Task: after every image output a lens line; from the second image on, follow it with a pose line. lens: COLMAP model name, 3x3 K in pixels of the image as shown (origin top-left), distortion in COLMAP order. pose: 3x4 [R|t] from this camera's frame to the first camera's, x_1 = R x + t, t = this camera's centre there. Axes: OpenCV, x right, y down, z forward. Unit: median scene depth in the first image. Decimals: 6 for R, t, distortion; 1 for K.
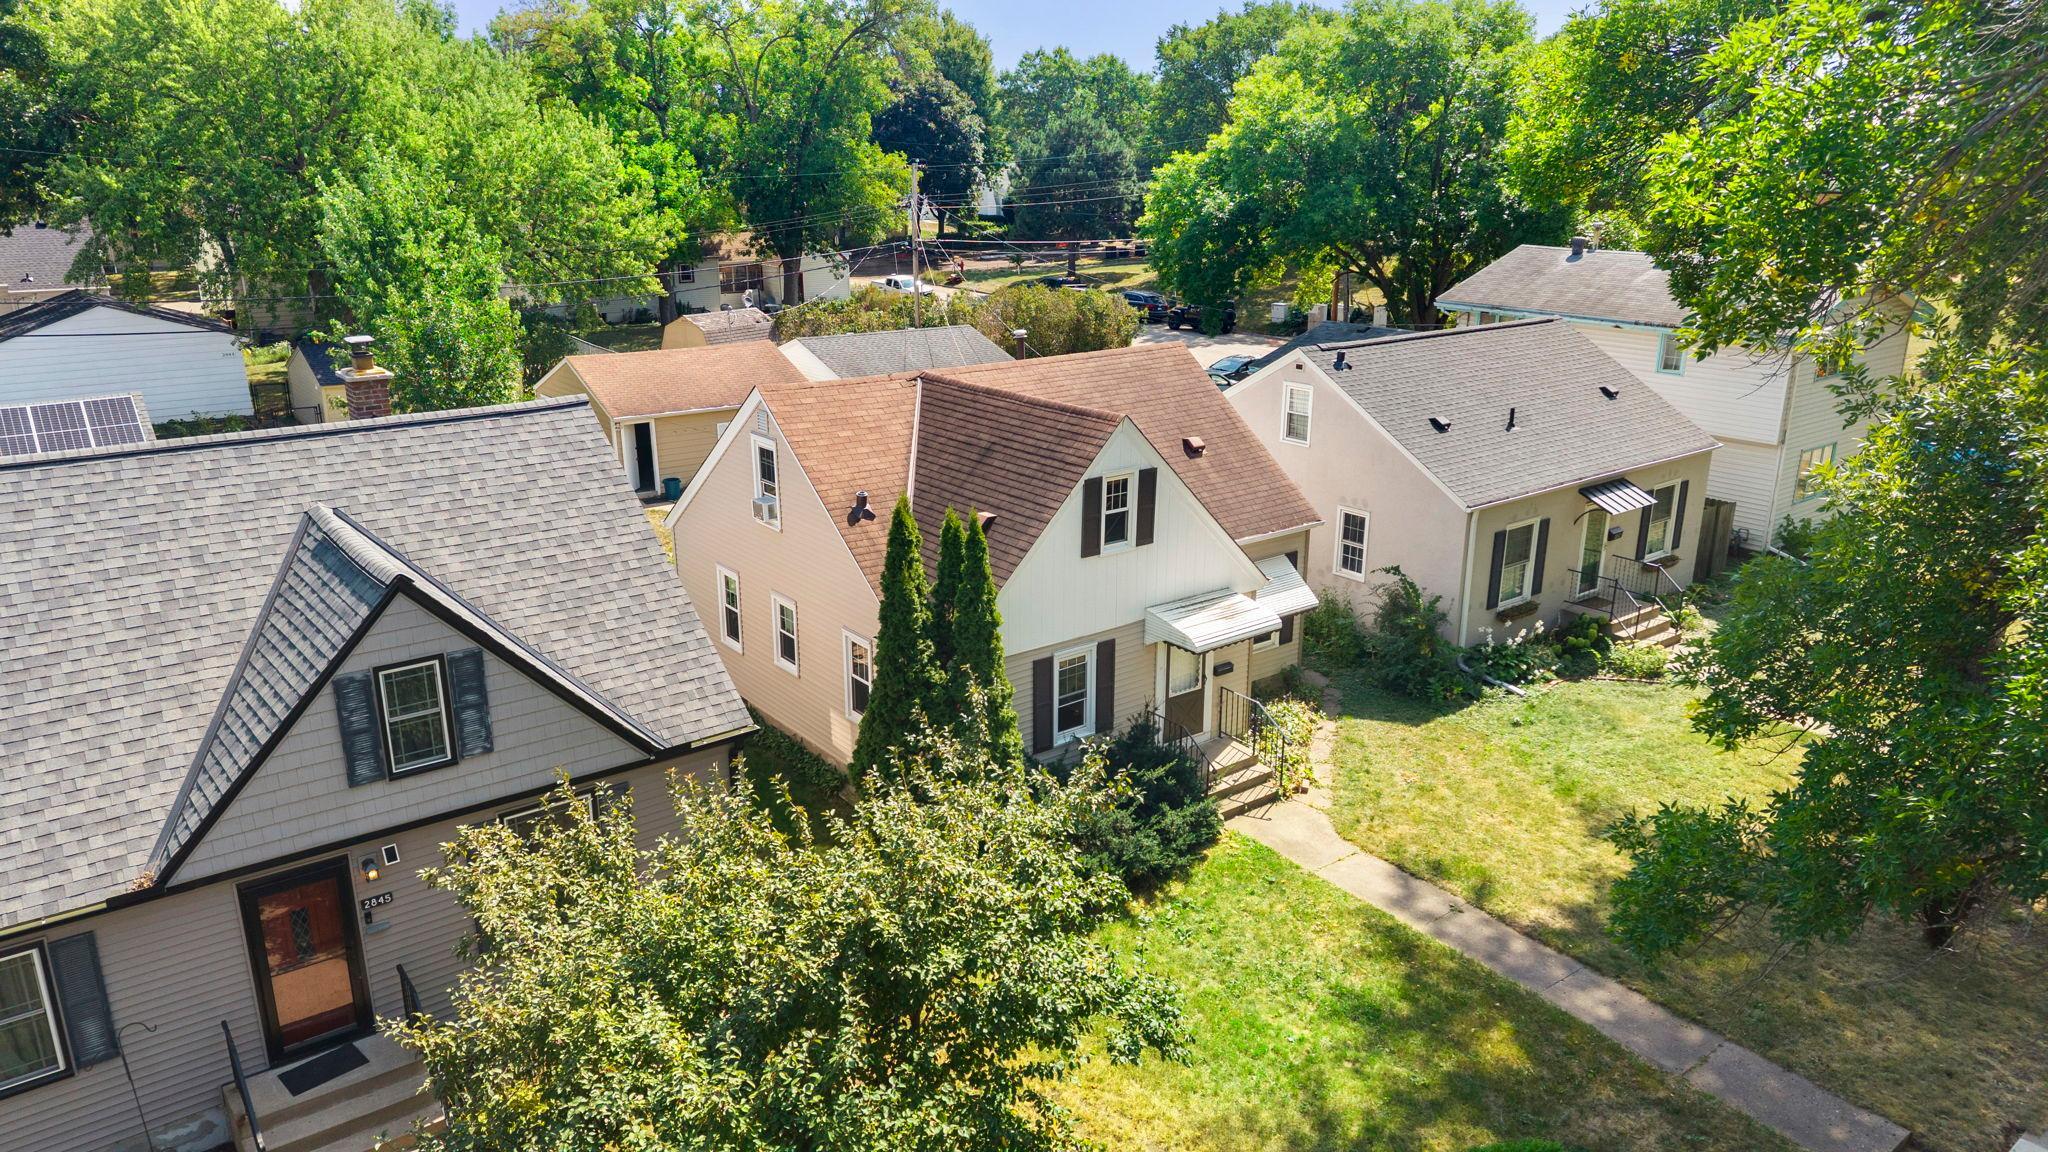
lens RADIAL K [[1370.5, 0, 1029.3], [0, 1370.5, 595.1], [0, 0, 1]] dist [0.041471, -0.030634]
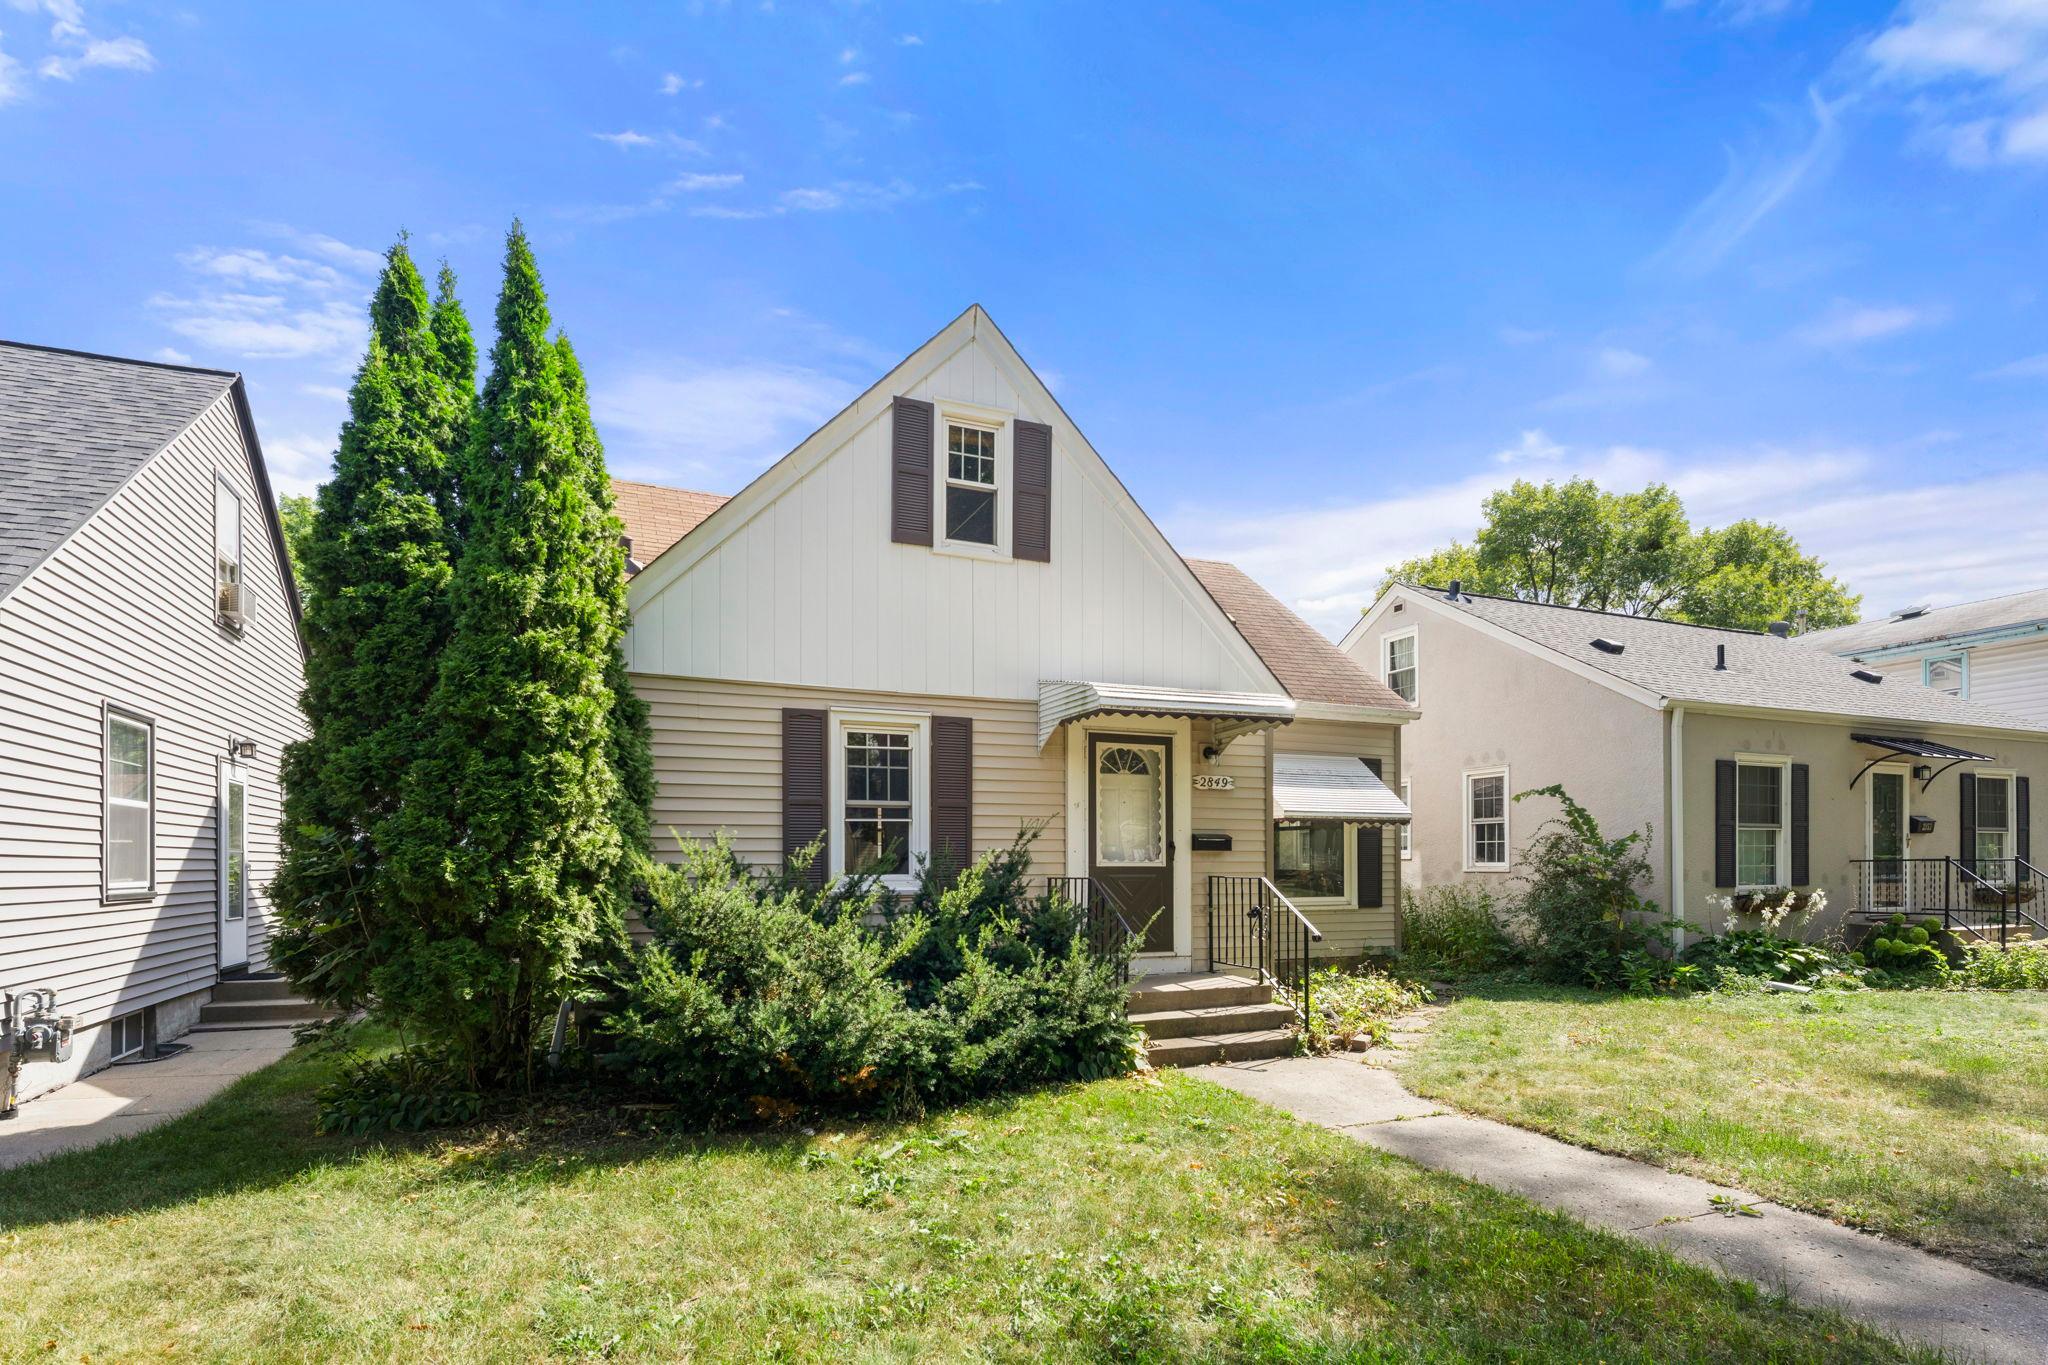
lens RADIAL K [[981.1, 0, 1053.5], [0, 981.1, 862.9], [0, 0, 1]] dist [0.008516, -0.001125]
pose [[0.968894, -0.000336, -0.247476, 0.184507], [-0.076423, 0.950717, -0.300494, 0.195706], [0.235381, 0.310060, 0.921118, 0.627910]]
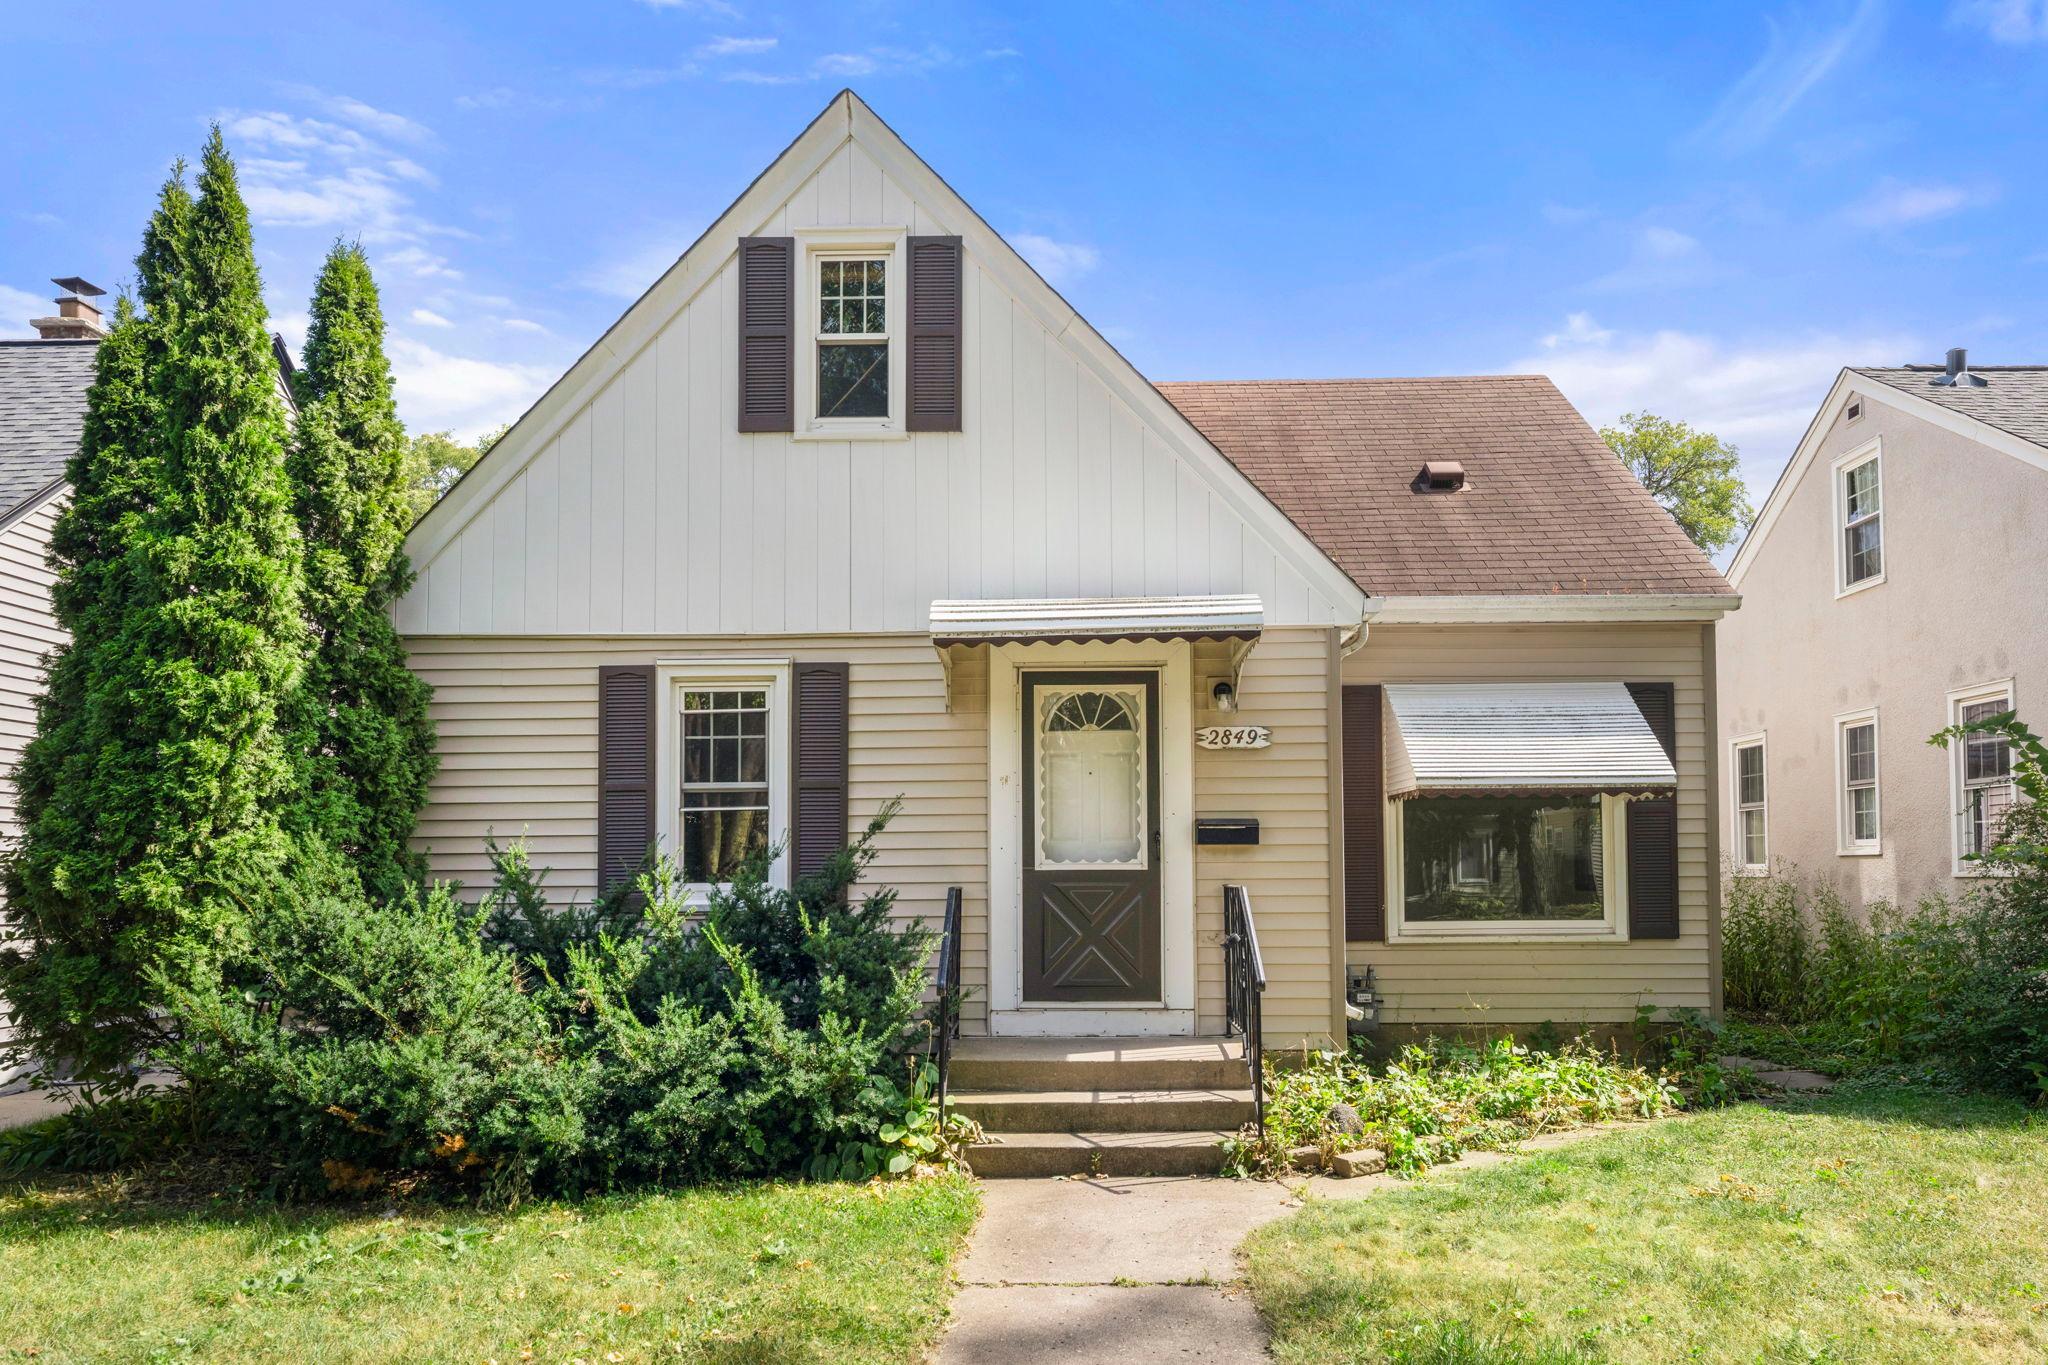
lens RADIAL K [[1434.3, 0, 1041.3], [0, 1434.3, 826.2], [0, 0, 1]] dist [-0.006738, -0.000207]
pose [[0.792123, -0.017030, -0.610124, 0.343029], [-0.185259, 0.945744, -0.266920, 0.169032], [0.581567, 0.324465, 0.745991, 0.703819]]
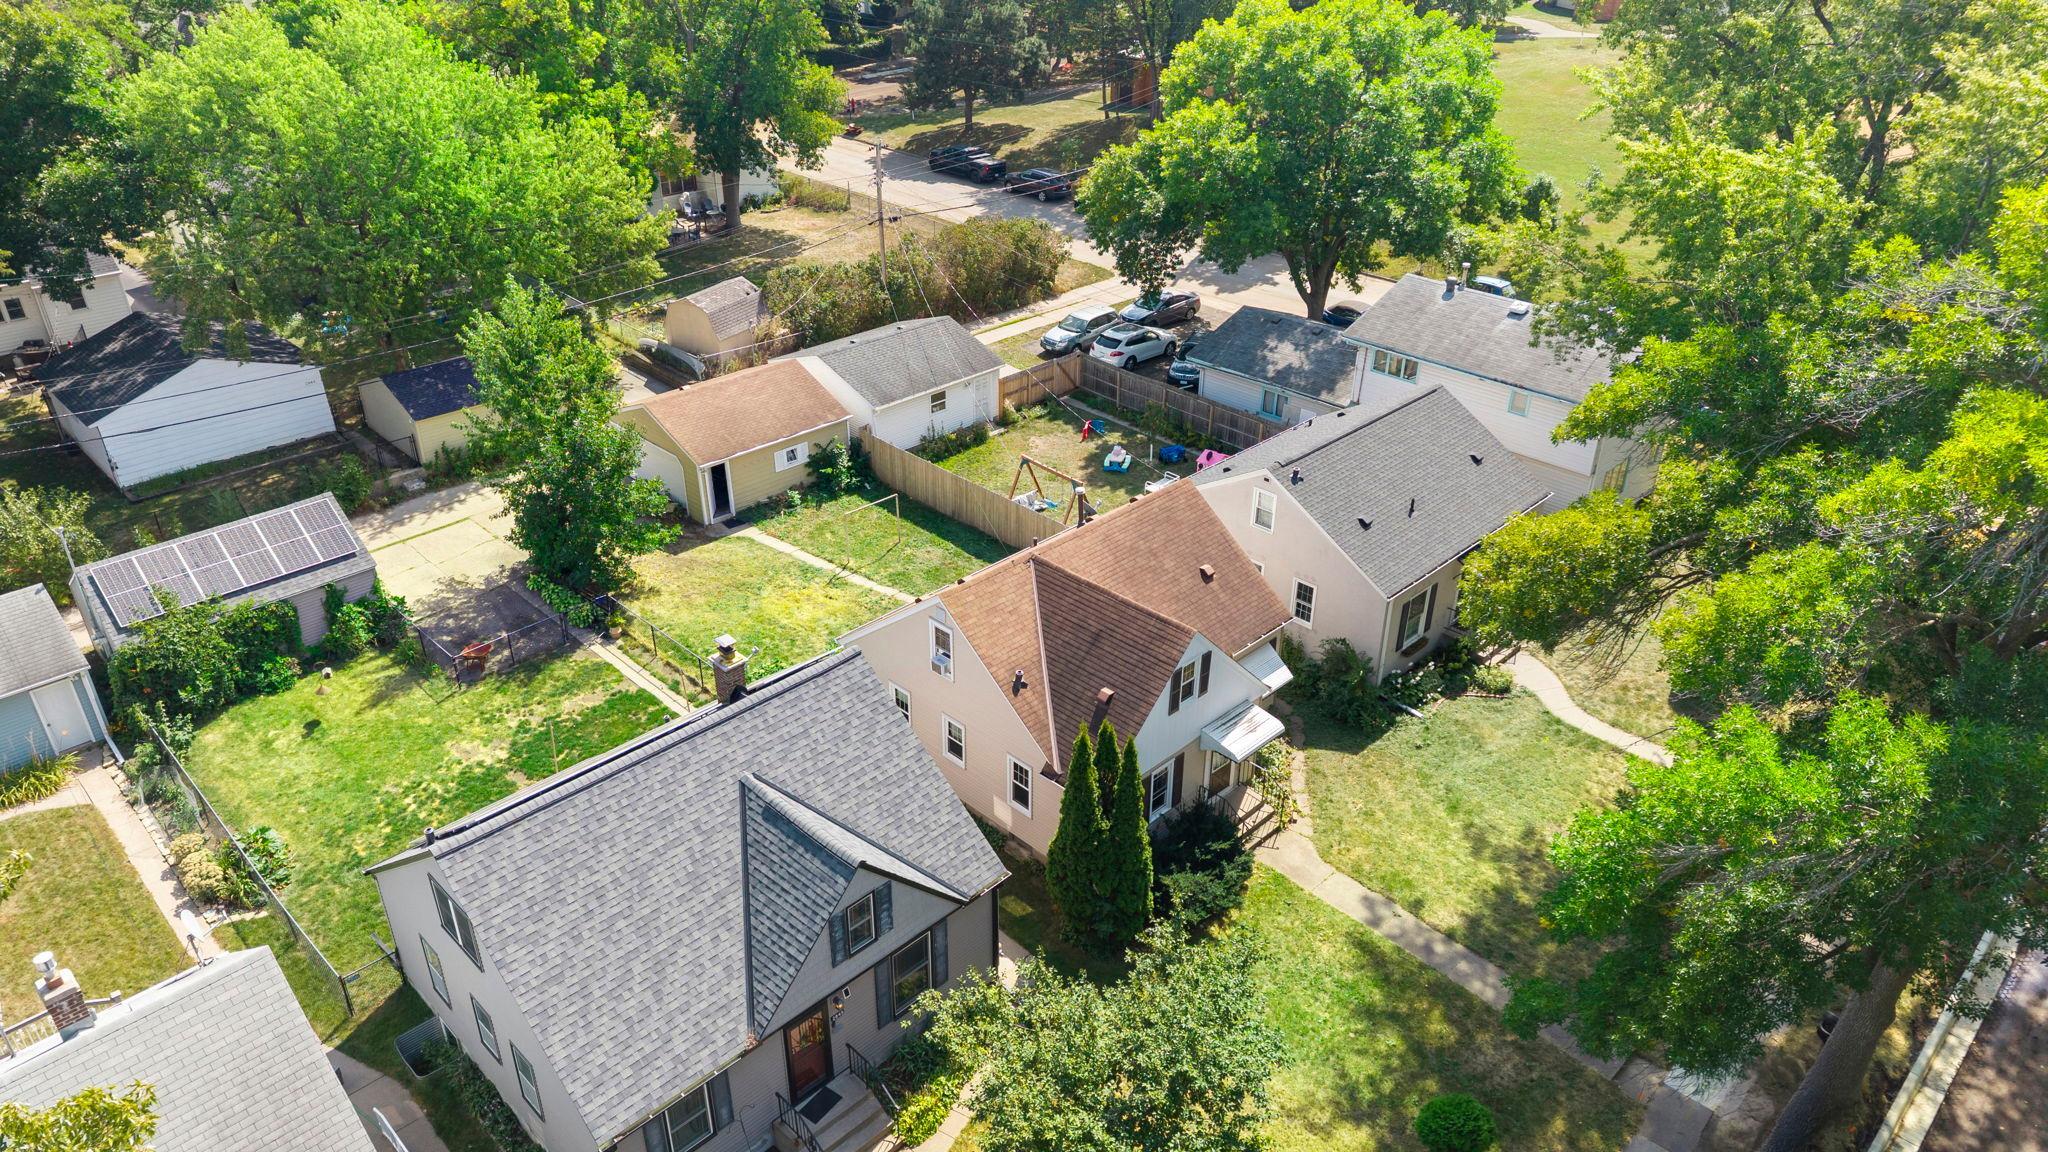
lens RADIAL K [[1370.5, 0, 1028.7], [0, 1370.5, 589.8], [0, 0, 1]] dist [0.041471, -0.030634]
pose [[0.991857, -0.059936, 0.112370, -0.265154], [0.035182, 0.976951, 0.210542, -0.462163], [-0.122399, -0.204874, 0.971105, -0.441041]]
